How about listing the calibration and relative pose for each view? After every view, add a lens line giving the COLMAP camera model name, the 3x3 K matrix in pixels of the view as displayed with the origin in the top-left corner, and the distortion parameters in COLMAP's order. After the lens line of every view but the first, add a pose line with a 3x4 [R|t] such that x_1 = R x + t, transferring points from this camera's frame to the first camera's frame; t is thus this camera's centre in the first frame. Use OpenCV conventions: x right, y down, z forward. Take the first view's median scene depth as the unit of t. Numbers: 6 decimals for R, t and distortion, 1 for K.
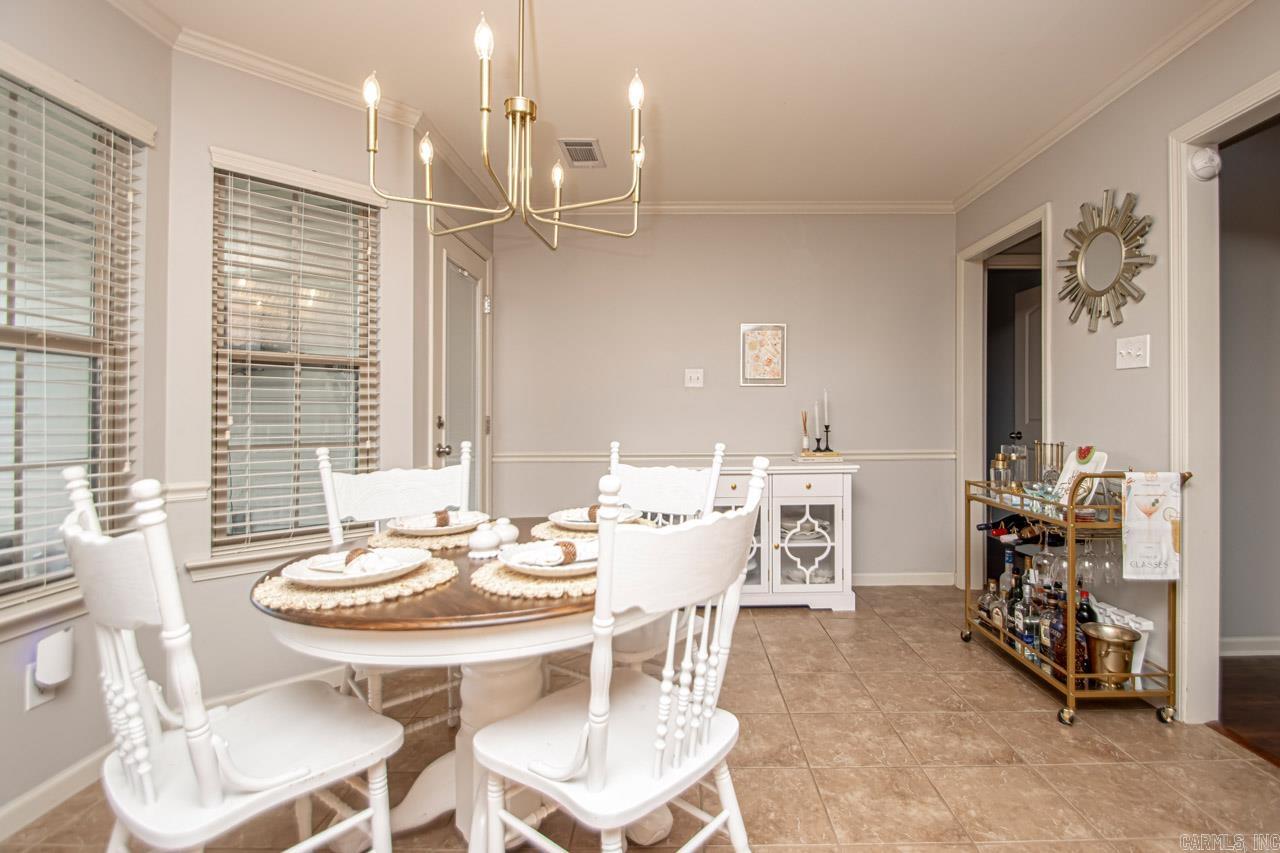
lens RADIAL K [[596.8, 0, 650.3], [0, 596.8, 419.8], [0, 0, 1]] dist [0.021436, -0.020396]
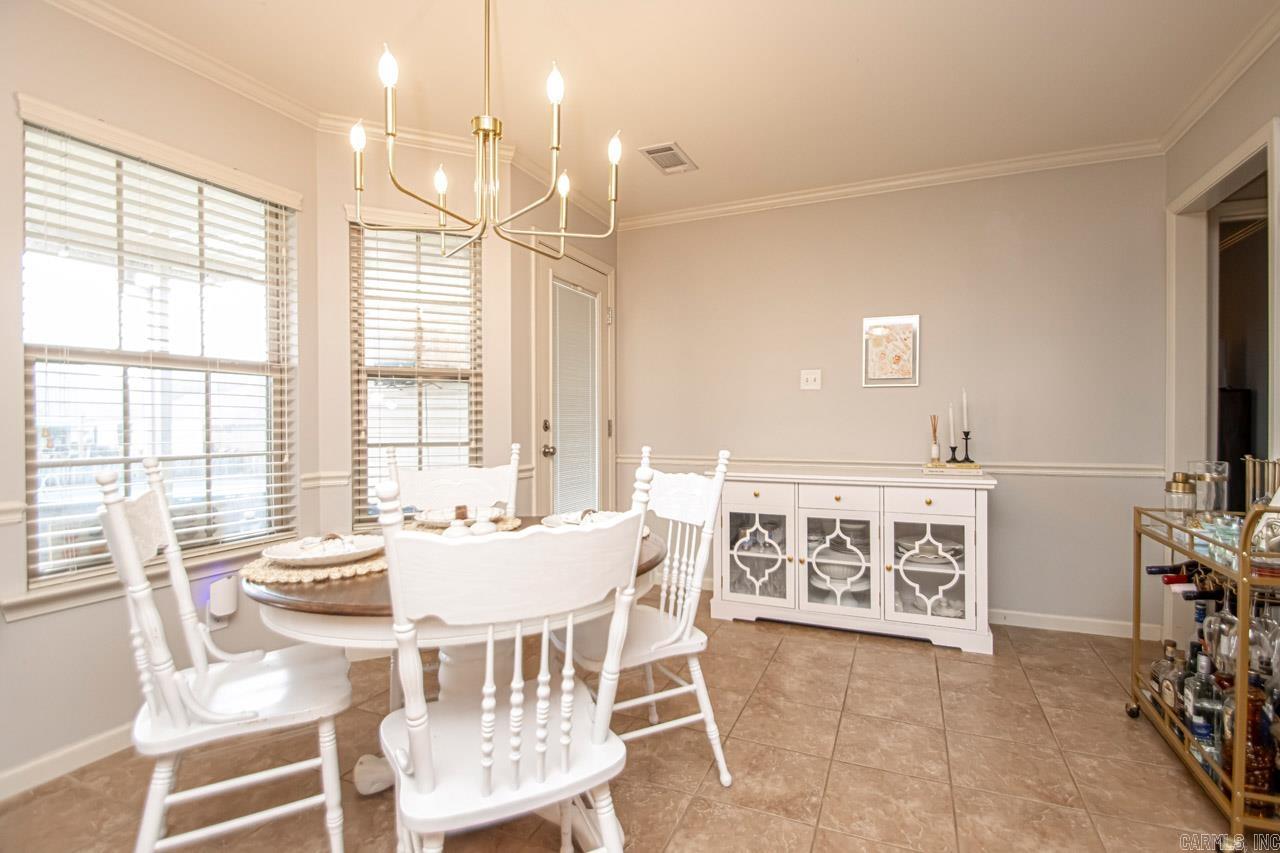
lens RADIAL K [[569.4, 0, 677.0], [0, 569.4, 429.4], [0, 0, 1]] dist [0.030573, -0.026460]
pose [[0.922847, 0.008261, -0.385079, 0.245301], [-0.003924, 0.999920, 0.012047, -0.002032], [0.385148, -0.009606, 0.922805, 0.100806]]
